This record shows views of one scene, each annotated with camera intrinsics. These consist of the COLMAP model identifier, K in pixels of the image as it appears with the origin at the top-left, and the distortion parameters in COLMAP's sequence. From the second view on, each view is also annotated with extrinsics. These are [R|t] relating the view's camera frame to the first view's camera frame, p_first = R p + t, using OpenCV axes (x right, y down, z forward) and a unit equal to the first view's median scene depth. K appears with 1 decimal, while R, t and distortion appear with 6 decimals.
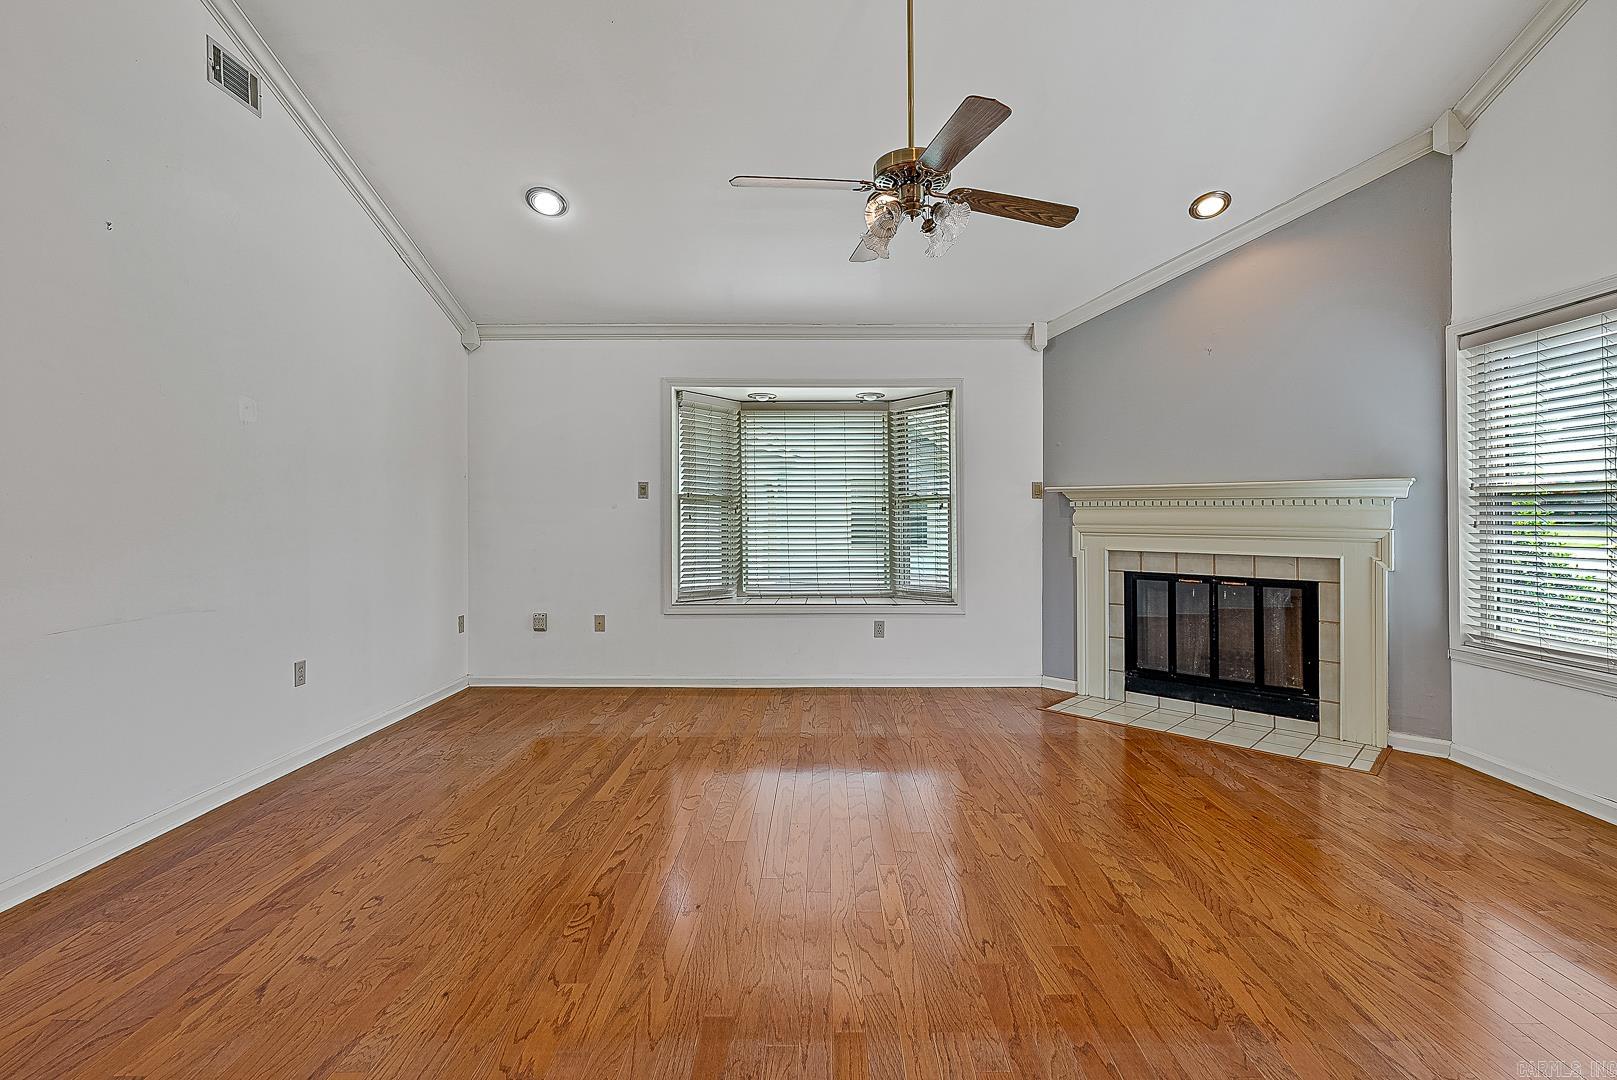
lens RADIAL K [[756.2, 0, 826.3], [0, 756.2, 513.5], [0, 0, 1]] dist [-0.007792, 0.002896]
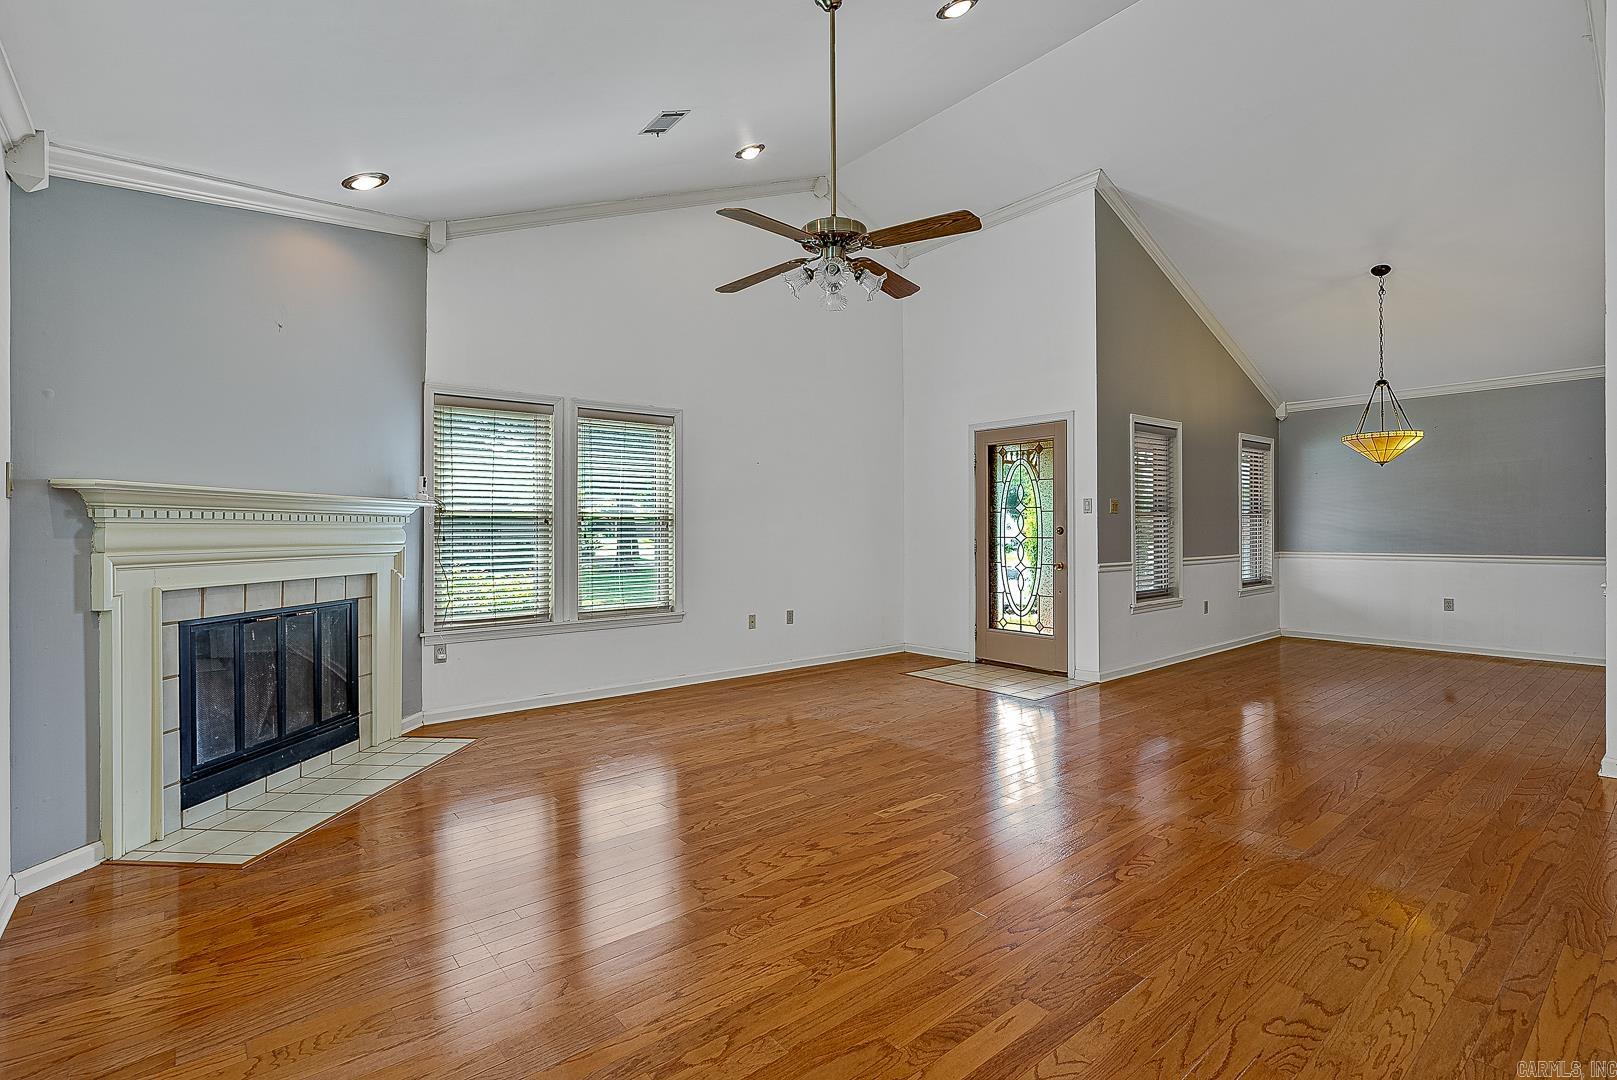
lens RADIAL K [[756.2, 0, 814.4], [0, 756.2, 533.0], [0, 0, 1]] dist [-0.007792, 0.002896]
pose [[-0.640309, 0.000496, 0.768117, -0.419942], [0.003554, 0.999991, 0.002317, 0.003183], [-0.768109, 0.004214, -0.640305, 0.988392]]
